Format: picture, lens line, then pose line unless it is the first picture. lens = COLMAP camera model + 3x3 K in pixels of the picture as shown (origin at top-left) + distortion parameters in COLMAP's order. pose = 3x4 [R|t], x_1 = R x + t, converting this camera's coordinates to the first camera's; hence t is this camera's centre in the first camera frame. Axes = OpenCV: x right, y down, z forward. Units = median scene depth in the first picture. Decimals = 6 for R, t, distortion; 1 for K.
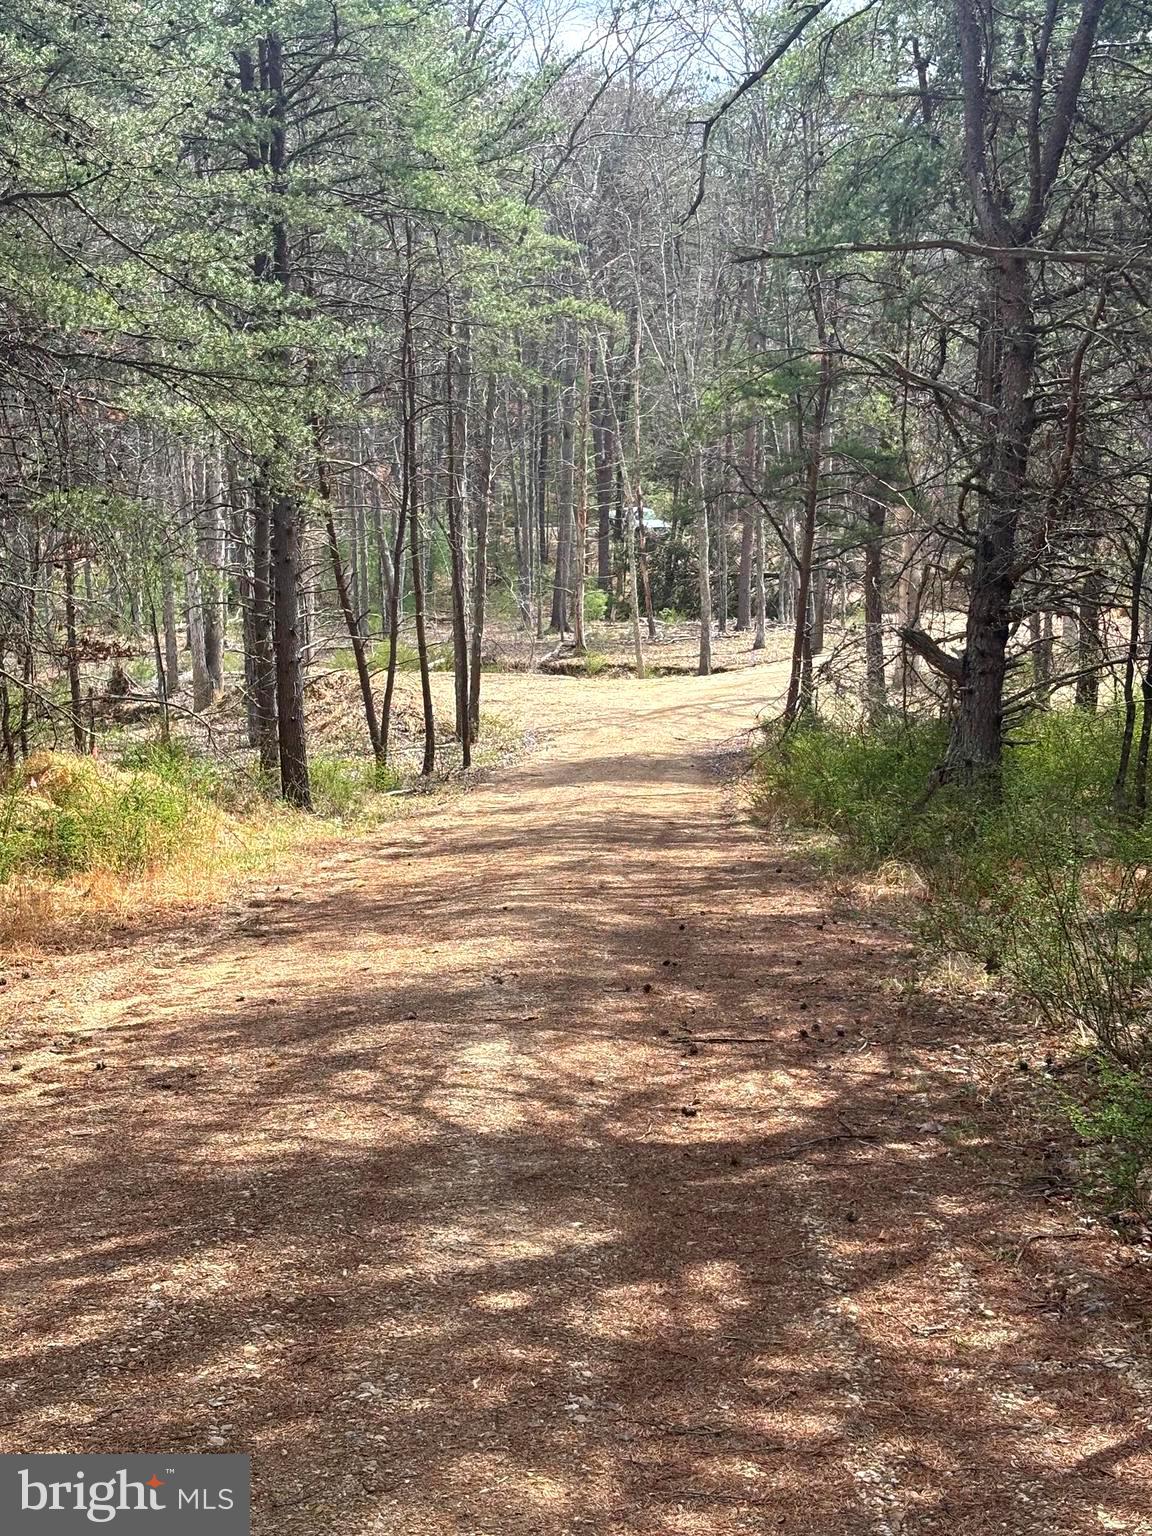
lens RADIAL K [[2385.0, 0, 578.1], [0, 2385.0, 765.9], [0, 0, 1]] dist [0.087382, 0.000000]
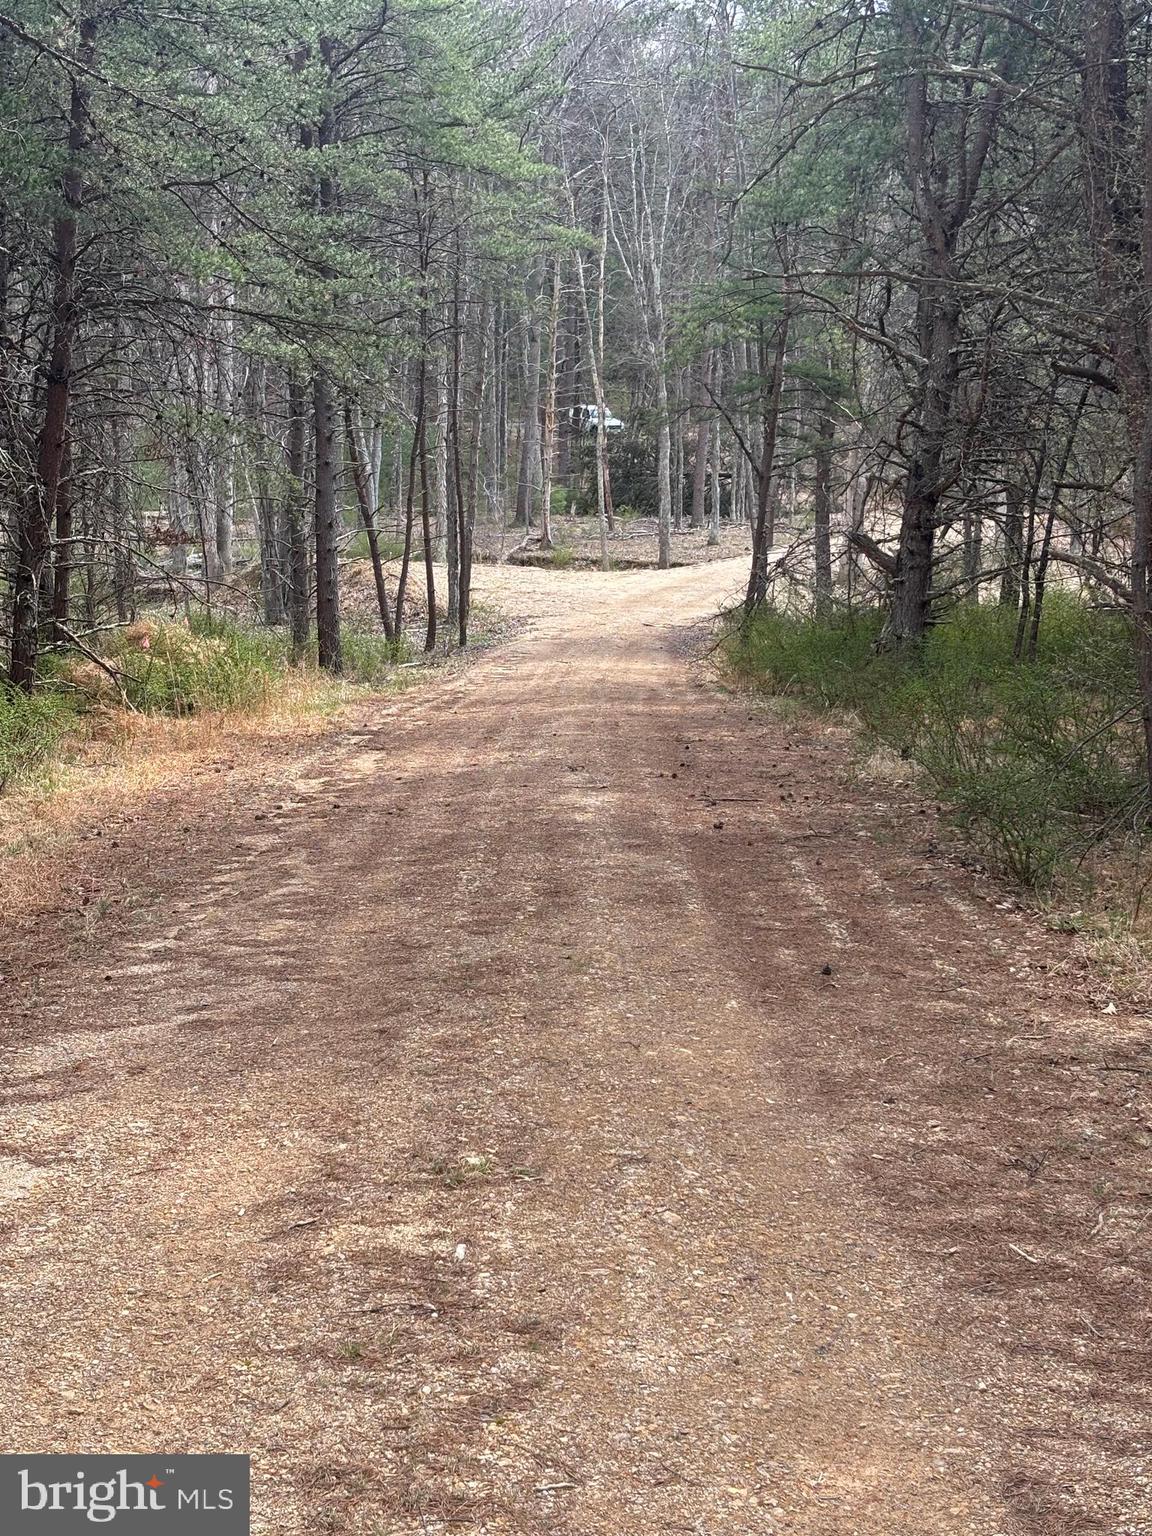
lens RADIAL K [[2385.0, 0, 532.1], [0, 2385.0, 788.1], [0, 0, 1]] dist [0.087382, 0.000000]
pose [[0.999831, 0.016928, 0.007113, -0.021465], [-0.017286, 0.998410, 0.053658, 0.007079], [-0.006193, -0.053772, 0.998534, -0.147710]]
